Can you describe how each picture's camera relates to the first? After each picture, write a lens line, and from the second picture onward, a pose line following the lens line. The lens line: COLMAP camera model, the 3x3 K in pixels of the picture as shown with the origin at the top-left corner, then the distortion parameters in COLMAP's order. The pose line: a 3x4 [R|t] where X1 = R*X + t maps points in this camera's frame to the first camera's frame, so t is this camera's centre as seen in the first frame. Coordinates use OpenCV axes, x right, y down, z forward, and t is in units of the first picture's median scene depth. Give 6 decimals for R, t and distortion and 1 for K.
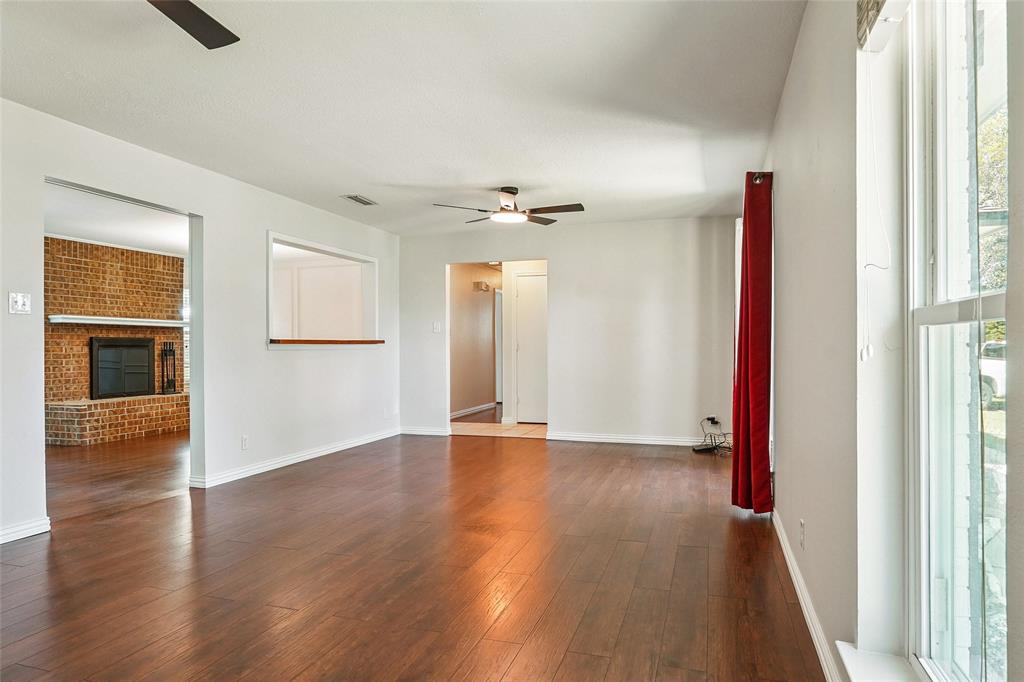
lens RADIAL K [[645.6, 0, 494.2], [0, 645.6, 351.1], [0, 0, 1]] dist [-0.021476, -0.000698]
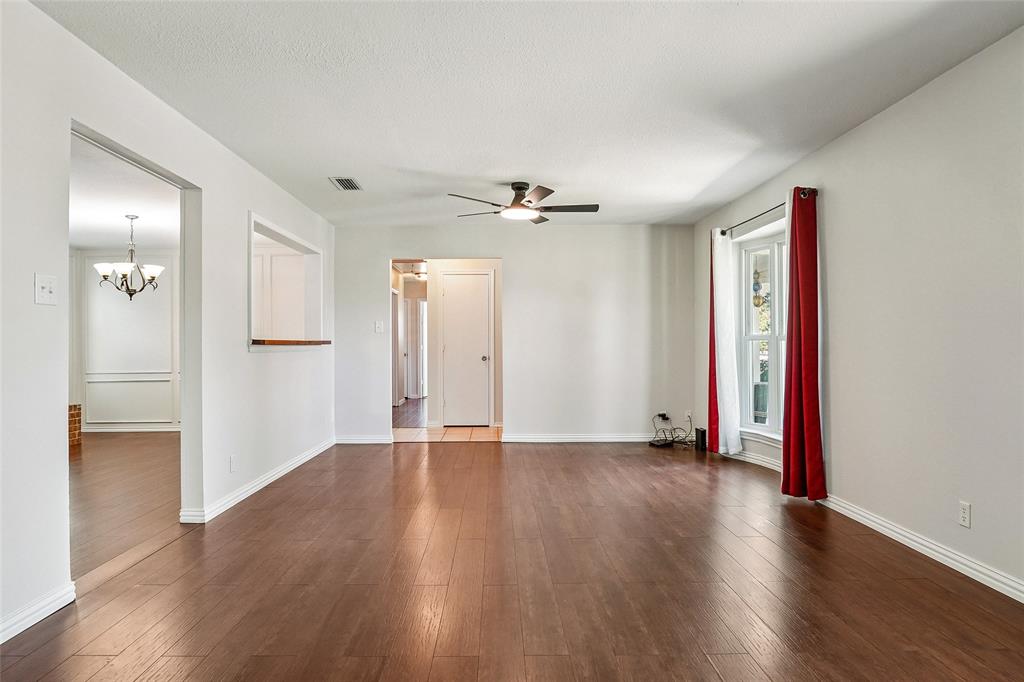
lens RADIAL K [[645.6, 0, 508.4], [0, 645.6, 340.7], [0, 0, 1]] dist [-0.021476, -0.000698]
pose [[0.947759, 0.000310, 0.318986, -0.242099], [0.004886, 0.999868, -0.015489, -0.001786], [-0.318949, 0.016238, 0.947633, 0.074760]]
